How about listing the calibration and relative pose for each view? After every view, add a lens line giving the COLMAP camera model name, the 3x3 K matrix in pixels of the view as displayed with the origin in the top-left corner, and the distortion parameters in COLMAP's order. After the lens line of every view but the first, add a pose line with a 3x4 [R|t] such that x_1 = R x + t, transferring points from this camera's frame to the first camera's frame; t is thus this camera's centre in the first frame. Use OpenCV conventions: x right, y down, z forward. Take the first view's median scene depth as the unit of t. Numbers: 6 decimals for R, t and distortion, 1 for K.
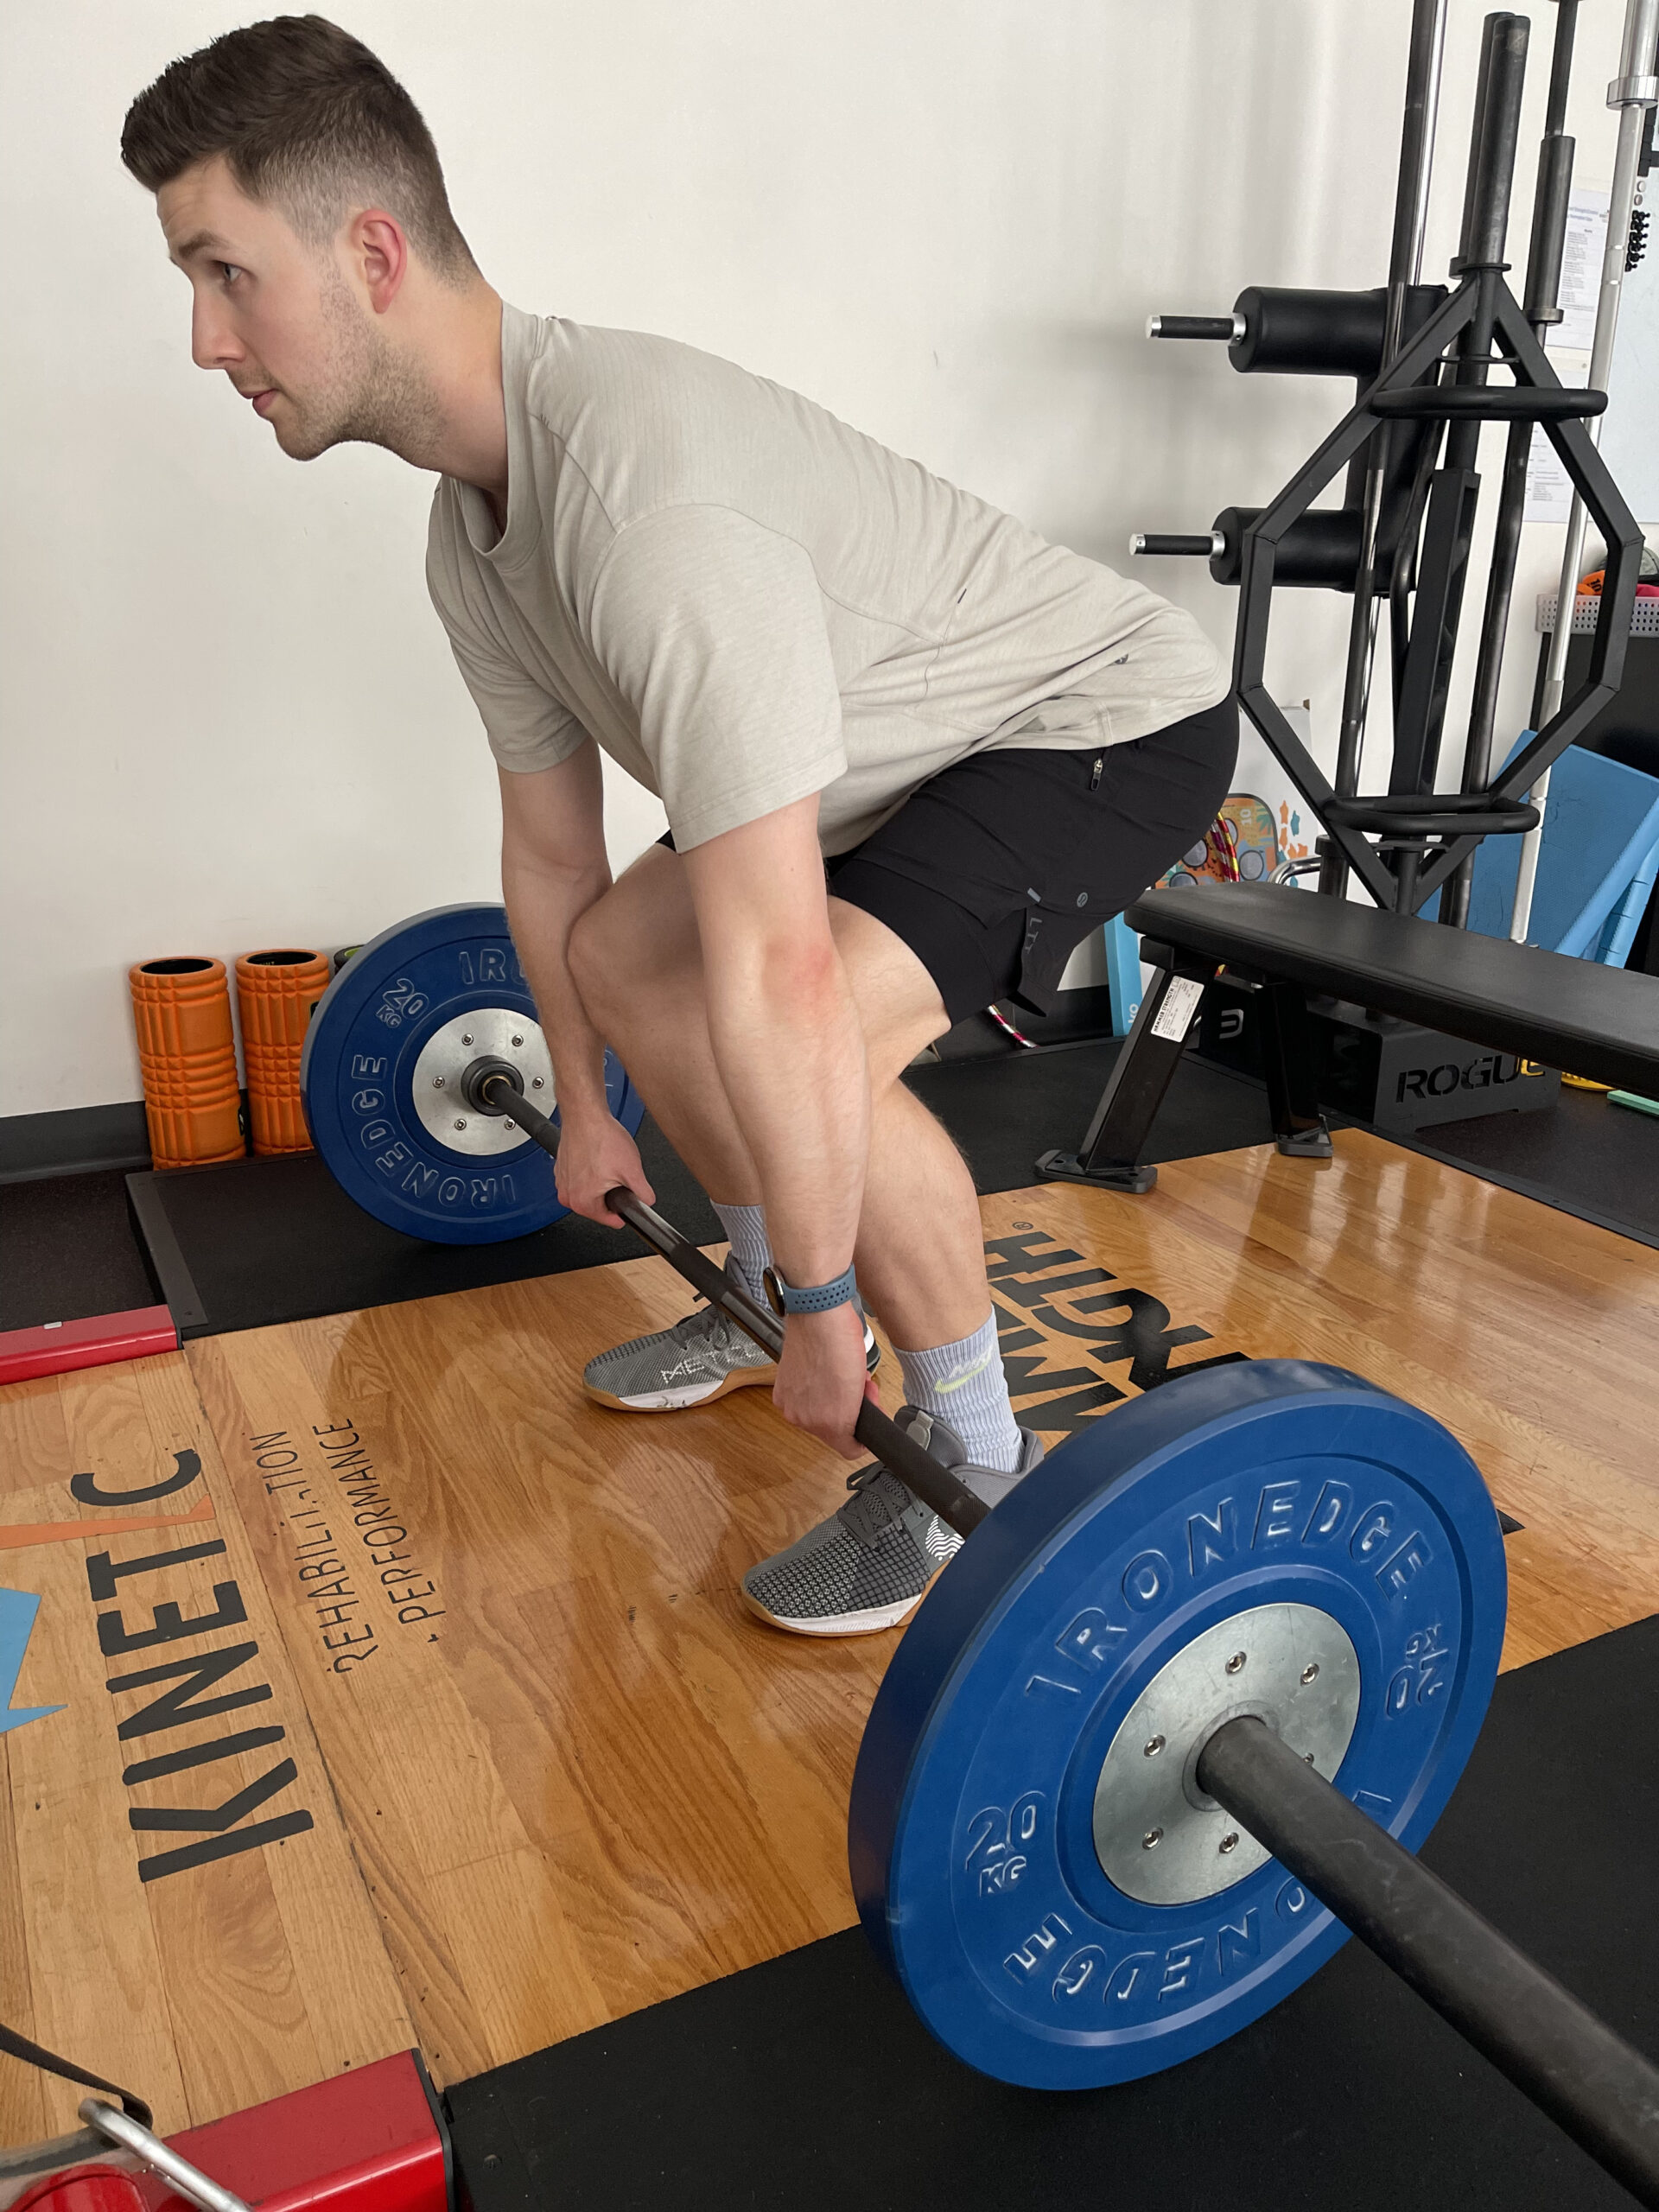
lens RADIAL K [[1685.5, 0, 825.6], [0, 1685.5, 1117.9], [0, 0, 1]] dist [0.065257, -0.088824]
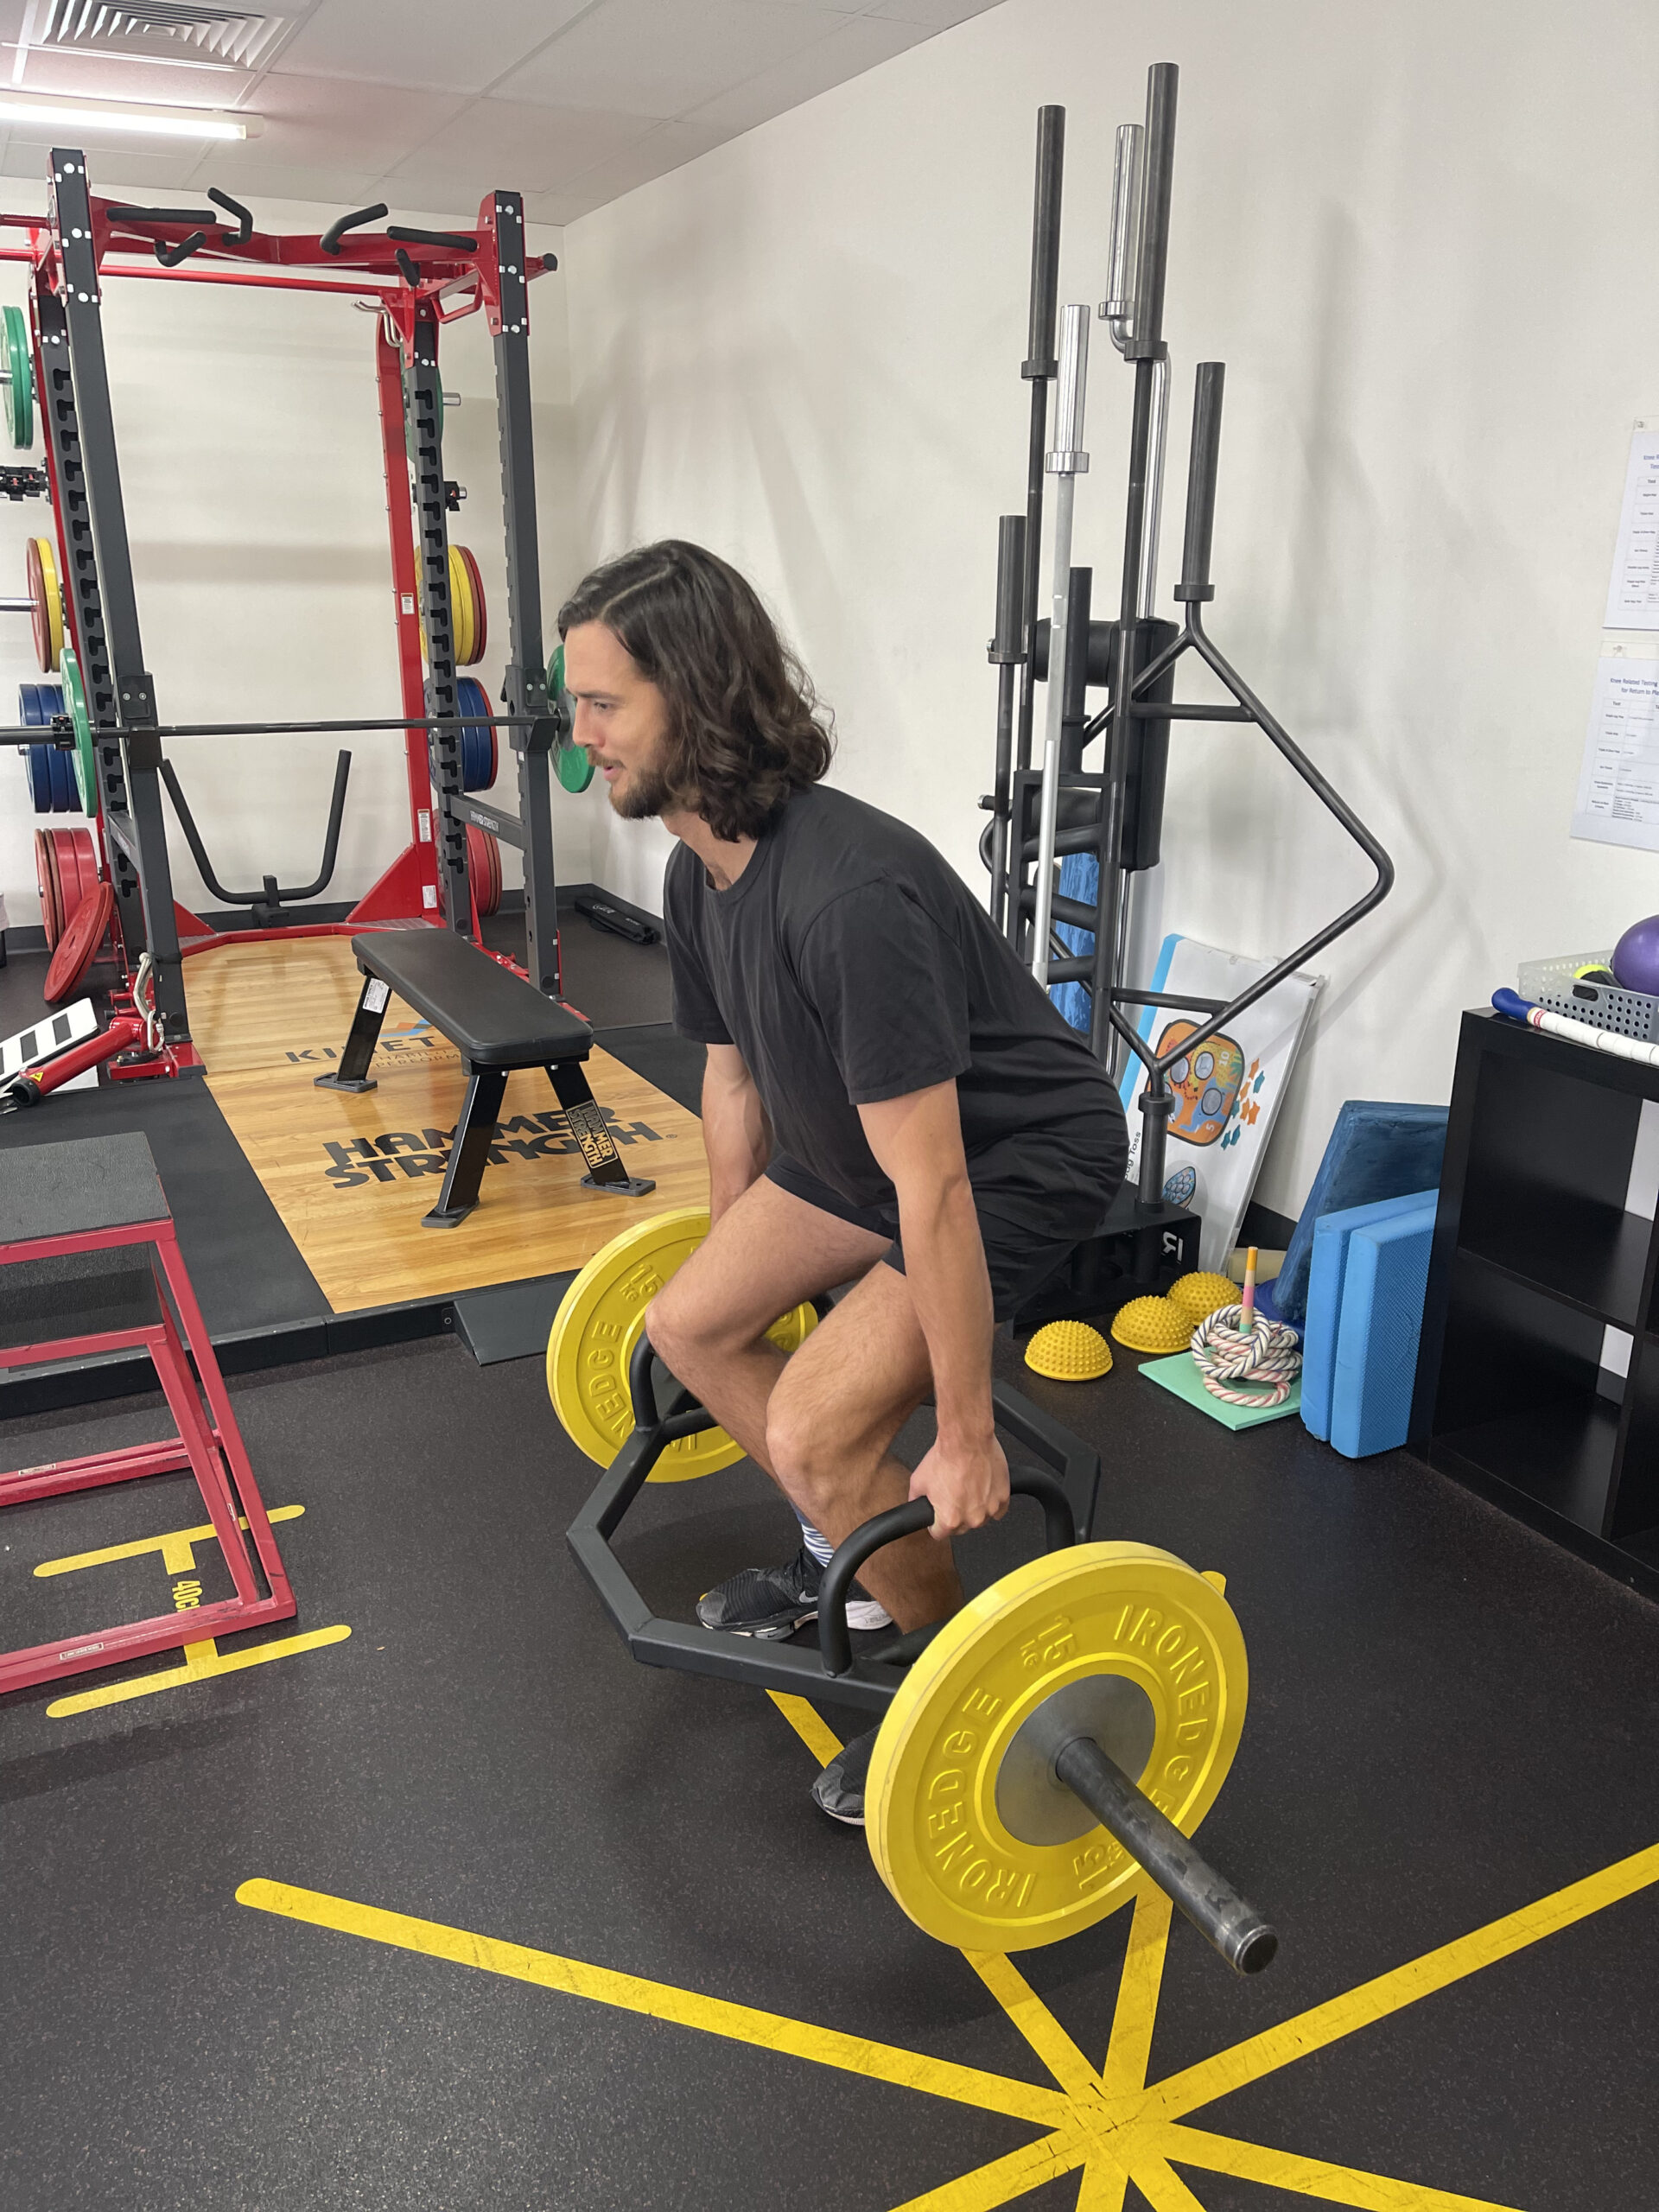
lens RADIAL K [[1679.6, 0, 829.5], [0, 1679.6, 1106.0], [0, 0, 1]] dist [0.061972, -0.086780]
pose [[0.001547, 0.295755, -0.955263, 2.259481], [-0.324674, 0.903662, 0.279253, -0.649423], [0.945825, 0.309717, 0.097422, 1.173930]]
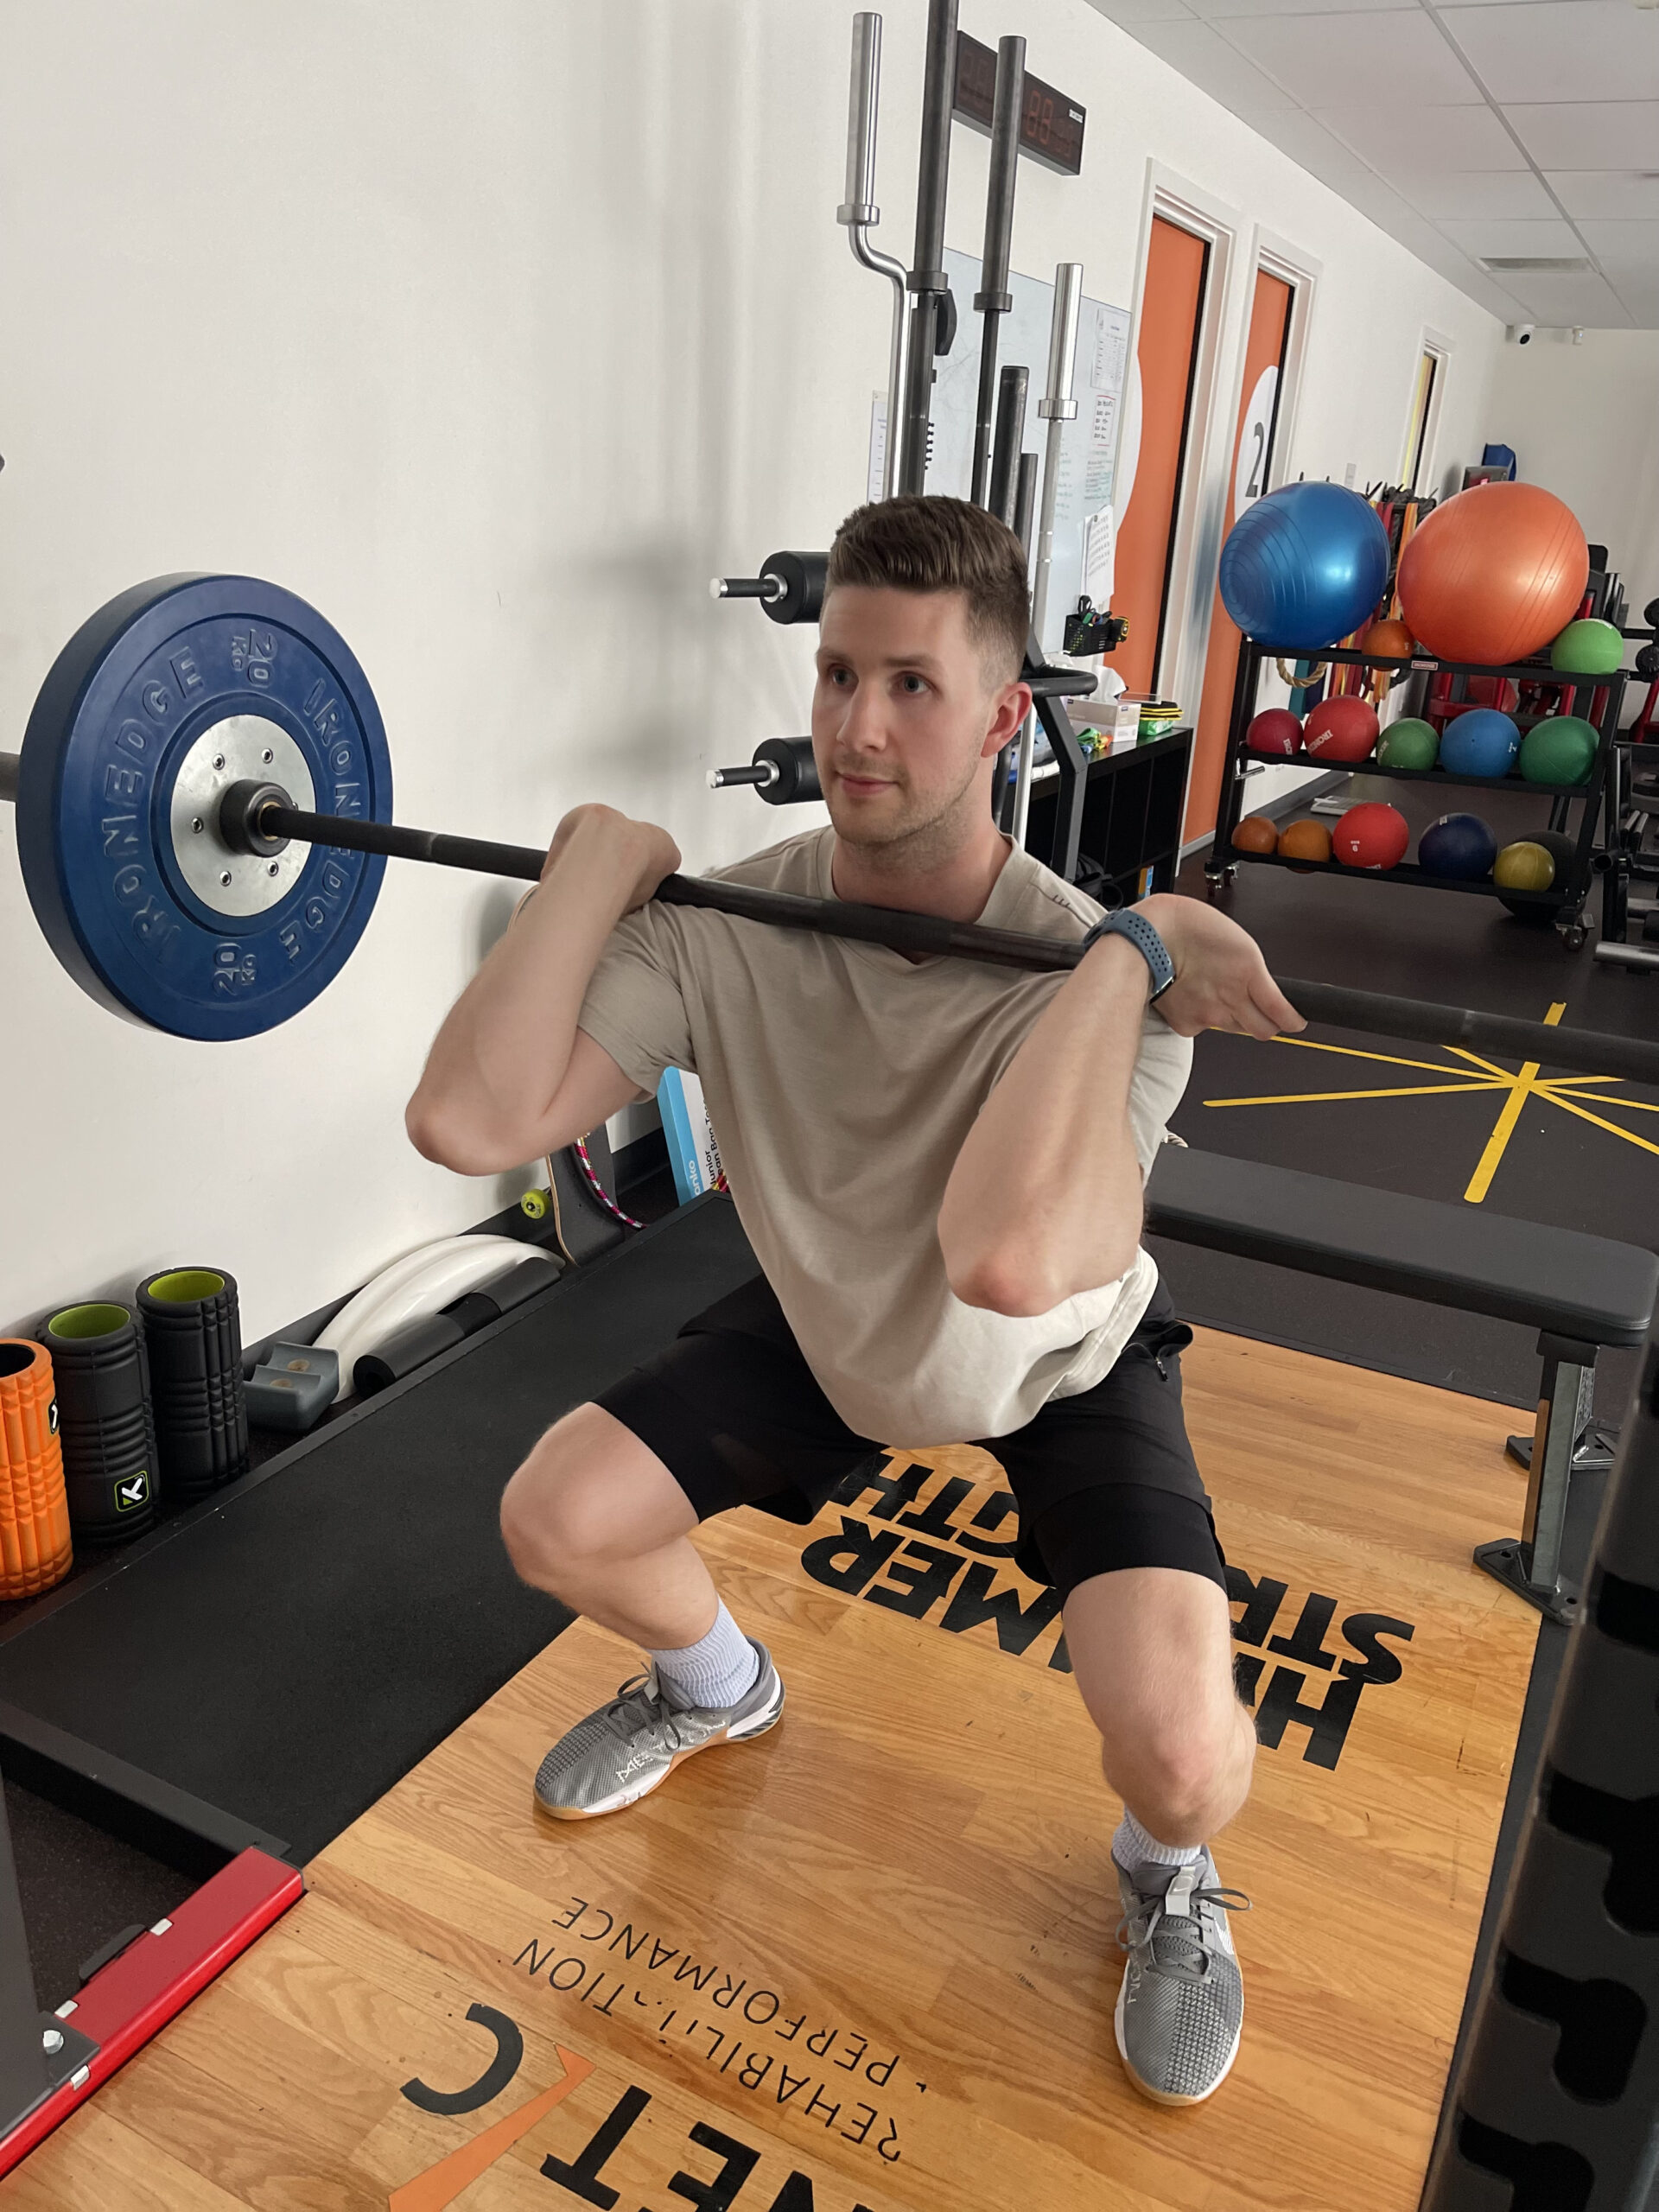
lens RADIAL K [[1684.9, 0, 829.0], [0, 1684.9, 1124.0], [0, 0, 1]] dist [0.069197, -0.085305]
pose [[0.816391, -0.174561, 0.550486, -0.584651], [0.142696, 0.984640, 0.100610, -0.323282], [-0.559592, -0.003584, 0.828760, 0.083072]]
